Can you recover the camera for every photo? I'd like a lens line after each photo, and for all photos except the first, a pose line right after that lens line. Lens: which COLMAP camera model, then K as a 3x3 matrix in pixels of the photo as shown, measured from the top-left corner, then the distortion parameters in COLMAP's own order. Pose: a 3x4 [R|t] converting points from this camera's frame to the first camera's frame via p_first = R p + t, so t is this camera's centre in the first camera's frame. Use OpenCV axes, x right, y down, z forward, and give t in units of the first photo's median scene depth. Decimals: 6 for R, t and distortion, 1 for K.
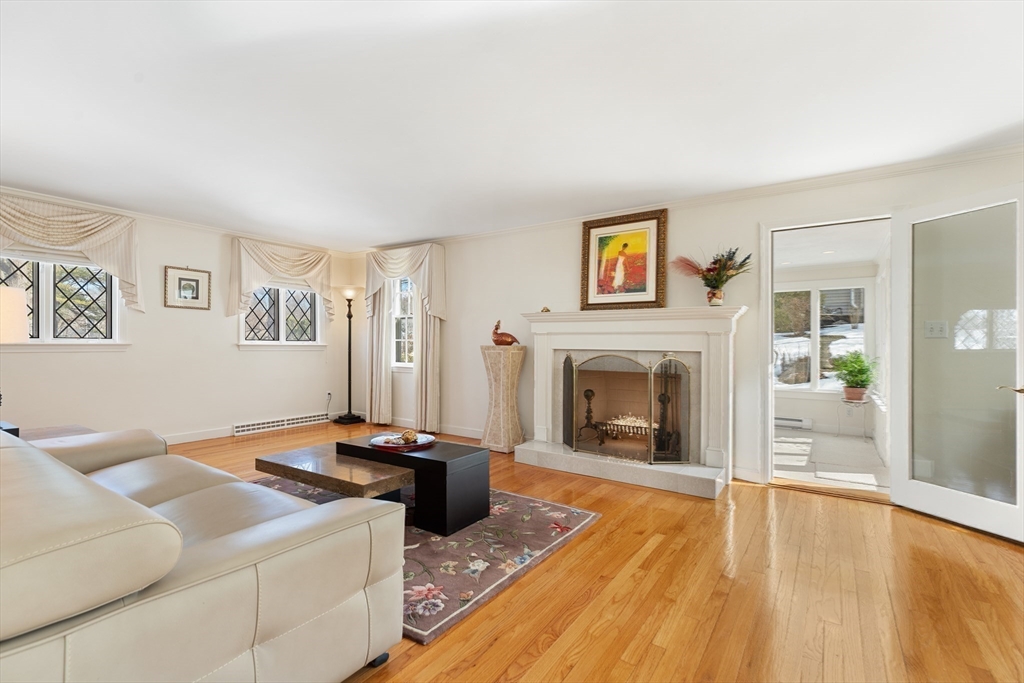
lens RADIAL K [[467.6, 0, 514.4], [0, 467.6, 348.9], [0, 0, 1]] dist [0.009543, -0.001807]
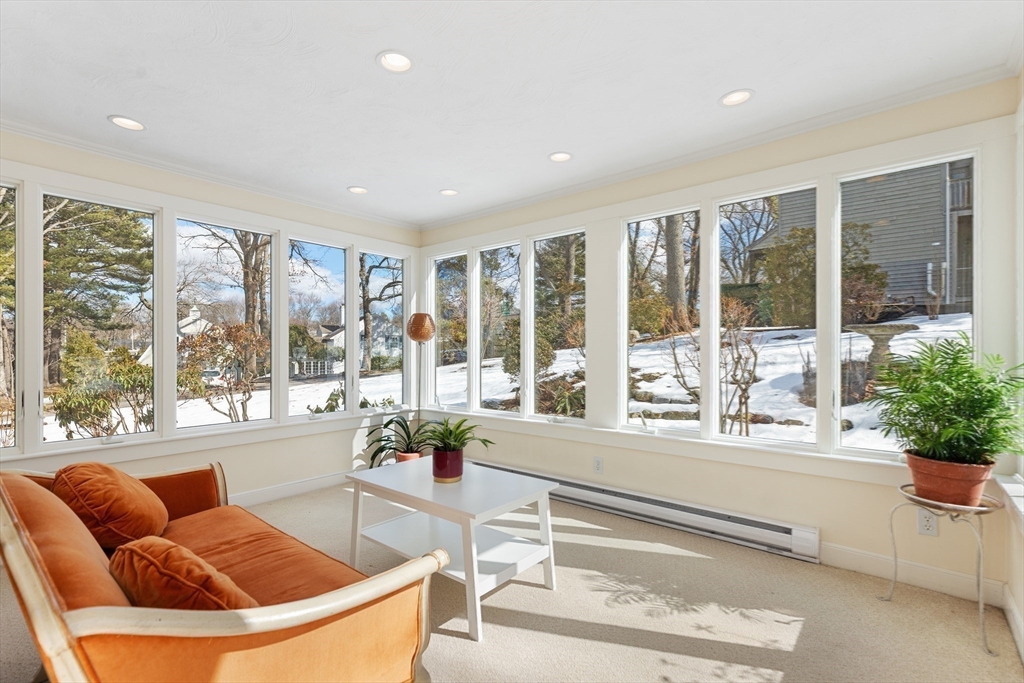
lens RADIAL K [[467.6, 0, 530.6], [0, 467.6, 357.7], [0, 0, 1]] dist [0.009543, -0.001807]
pose [[0.996807, -0.009870, -0.079236, 0.477728], [0.009928, 0.999951, 0.000336, 0.014710], [0.079229, -0.001121, 0.996856, 0.668980]]
